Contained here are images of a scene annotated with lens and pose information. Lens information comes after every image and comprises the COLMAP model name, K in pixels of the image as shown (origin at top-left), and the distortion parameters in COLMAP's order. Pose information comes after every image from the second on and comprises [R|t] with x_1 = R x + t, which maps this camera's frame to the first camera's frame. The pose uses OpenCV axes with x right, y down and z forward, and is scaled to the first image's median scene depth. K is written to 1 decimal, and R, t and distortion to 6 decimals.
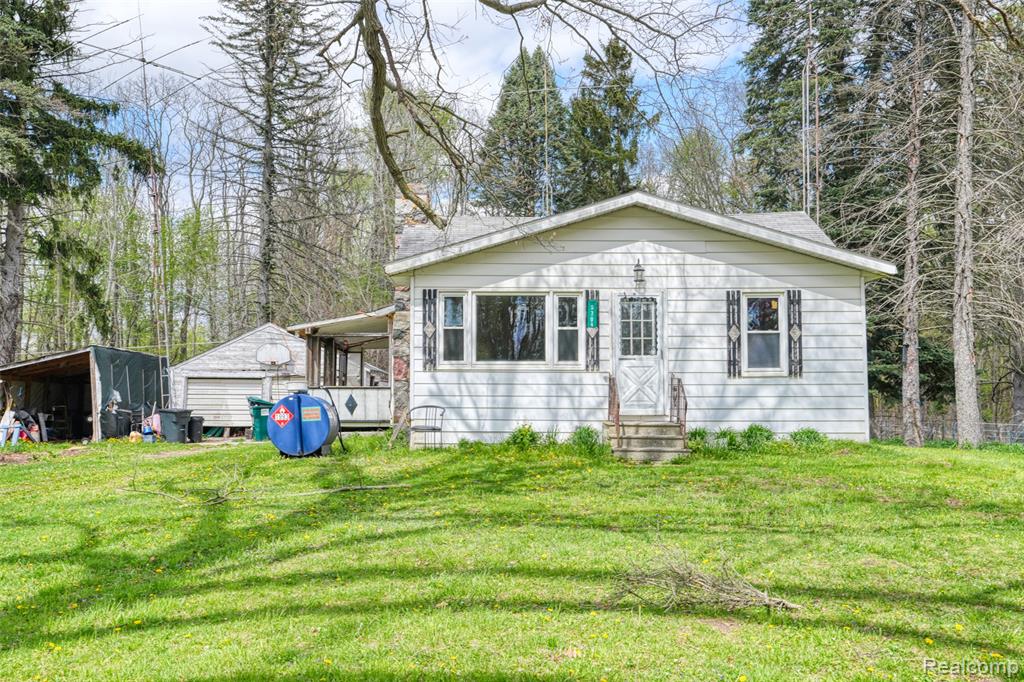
lens RADIAL K [[1041.9, 0, 512.2], [0, 1041.9, 341.2], [0, 0, 1]] dist [0.006887, 0.000000]
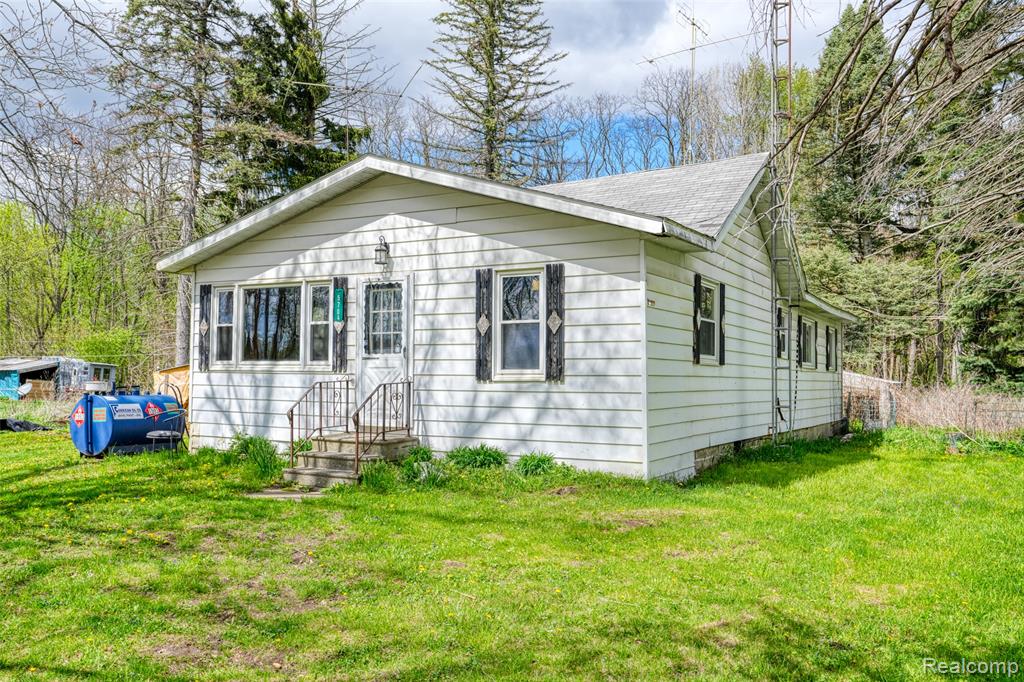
lens RADIAL K [[868.2, 0, 512.0], [0, 868.2, 343.2], [0, 0, 1]] dist [-0.008243, 0.002763]
pose [[0.878897, -0.011141, -0.476881, 0.535796], [0.016774, 0.999831, 0.007558, 0.001707], [0.476716, -0.014642, 0.878935, 0.445453]]
